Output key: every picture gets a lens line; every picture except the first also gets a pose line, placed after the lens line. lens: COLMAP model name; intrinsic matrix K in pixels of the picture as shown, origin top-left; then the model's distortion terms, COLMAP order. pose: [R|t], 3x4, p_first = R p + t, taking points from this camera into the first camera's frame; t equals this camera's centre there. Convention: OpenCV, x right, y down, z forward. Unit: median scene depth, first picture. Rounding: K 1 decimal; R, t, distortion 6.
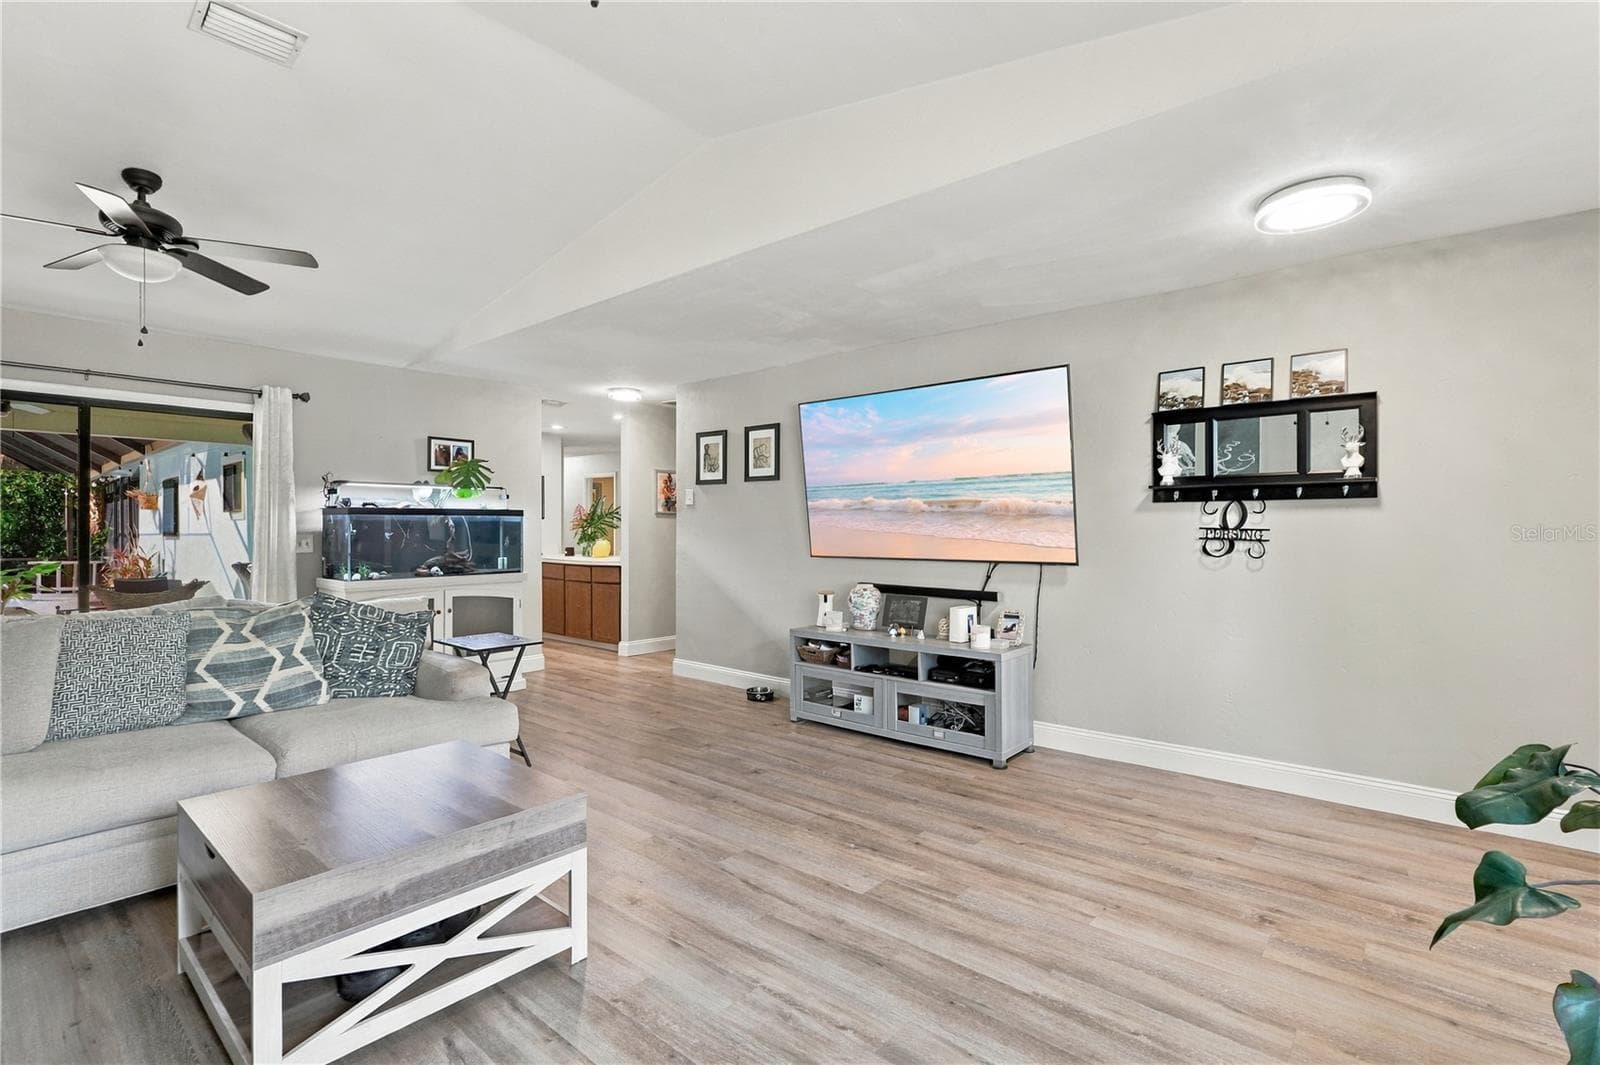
lens RADIAL K [[744.7, 0, 800.0], [0, 744.7, 535.5], [0, 0, 1]] dist [-0.002538, -0.000072]
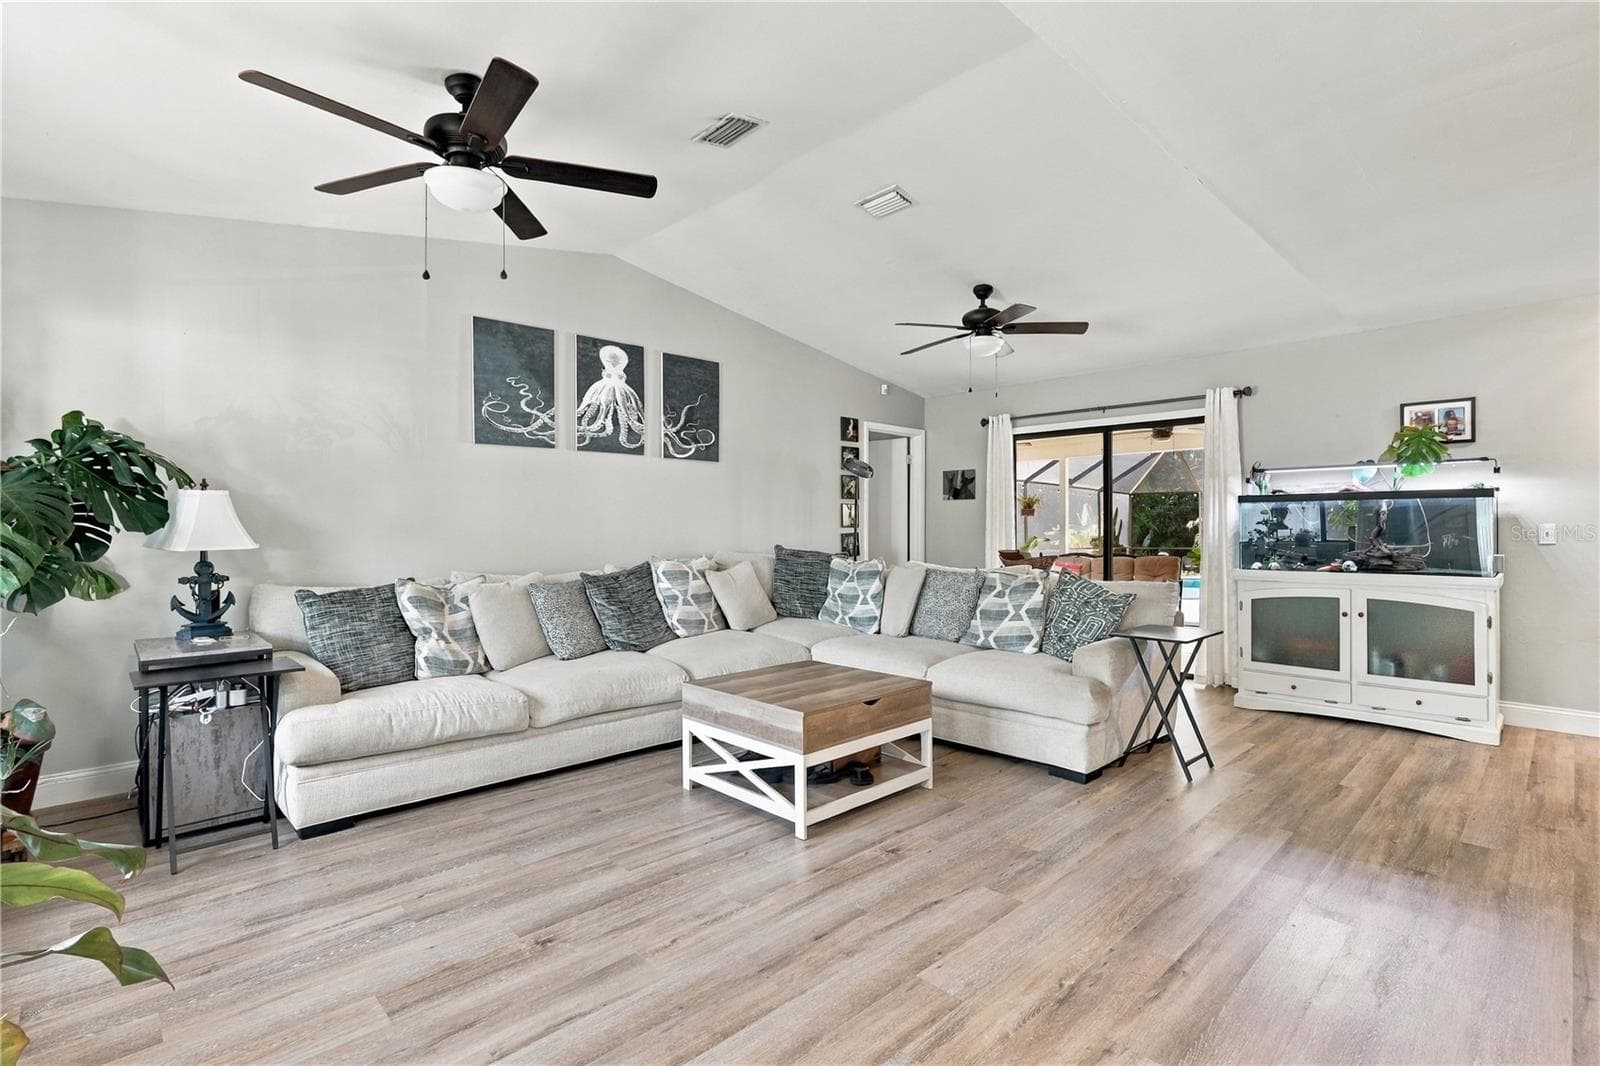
lens RADIAL K [[744.7, 0, 800.0], [0, 744.7, 536.0], [0, 0, 1]] dist [-0.002538, -0.000072]
pose [[-0.087224, 0.012025, -0.996116, 0.689948], [-0.007916, 0.999887, 0.012764, 0.013163], [0.996157, 0.008998, -0.087119, 0.757600]]
